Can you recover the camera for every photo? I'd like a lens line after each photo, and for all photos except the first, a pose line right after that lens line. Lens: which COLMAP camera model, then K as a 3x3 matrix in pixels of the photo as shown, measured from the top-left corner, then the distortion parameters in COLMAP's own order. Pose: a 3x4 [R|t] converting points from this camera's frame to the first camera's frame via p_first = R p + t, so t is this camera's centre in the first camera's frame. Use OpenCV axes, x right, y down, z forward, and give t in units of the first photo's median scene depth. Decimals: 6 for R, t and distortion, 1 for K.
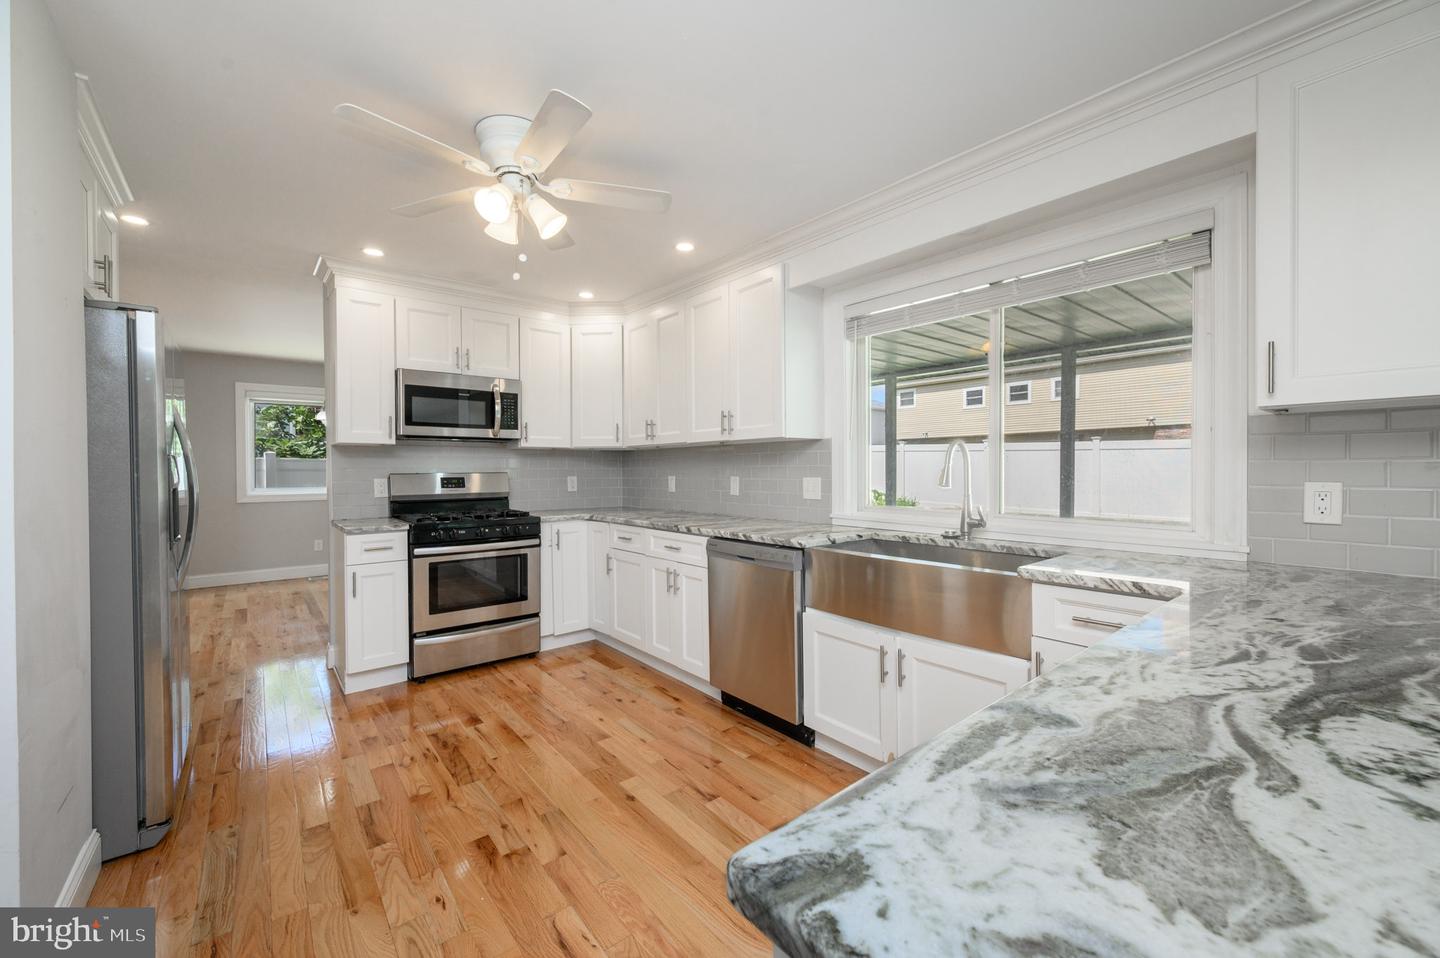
lens RADIAL K [[570.0, 0, 714.6], [0, 570.0, 473.3], [0, 0, 1]] dist [-0.004902, 0.000942]
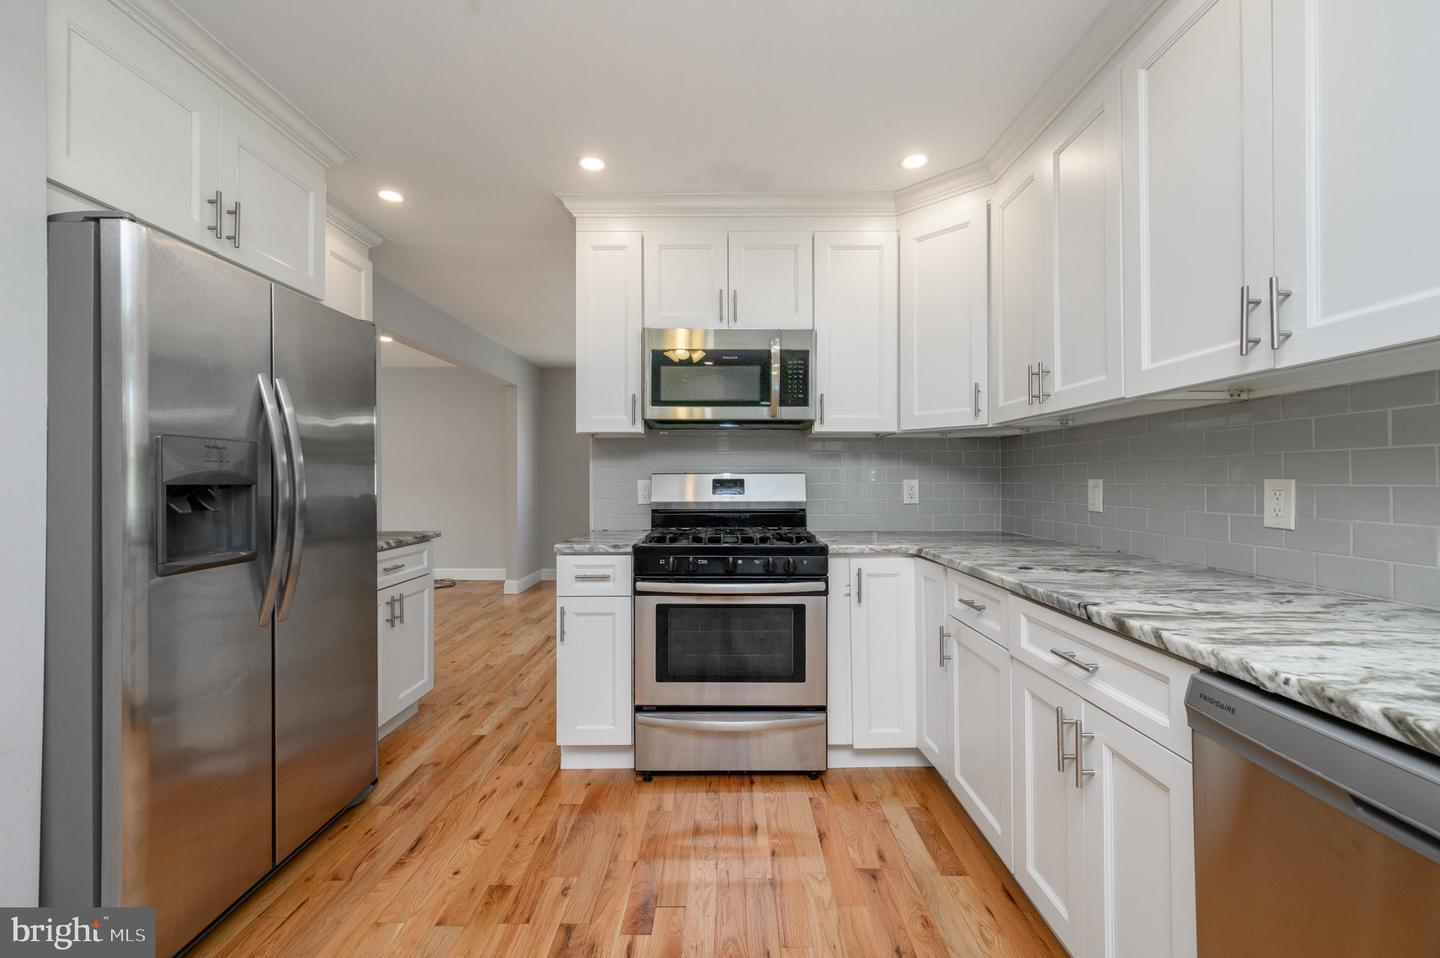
lens RADIAL K [[570.0, 0, 726.2], [0, 570.0, 477.0], [0, 0, 1]] dist [-0.004902, 0.000942]
pose [[0.772037, 0.000804, -0.635577, -0.009423], [-0.006178, 0.999961, -0.006240, 0.009316], [0.635548, 0.008744, 0.772012, 0.480281]]
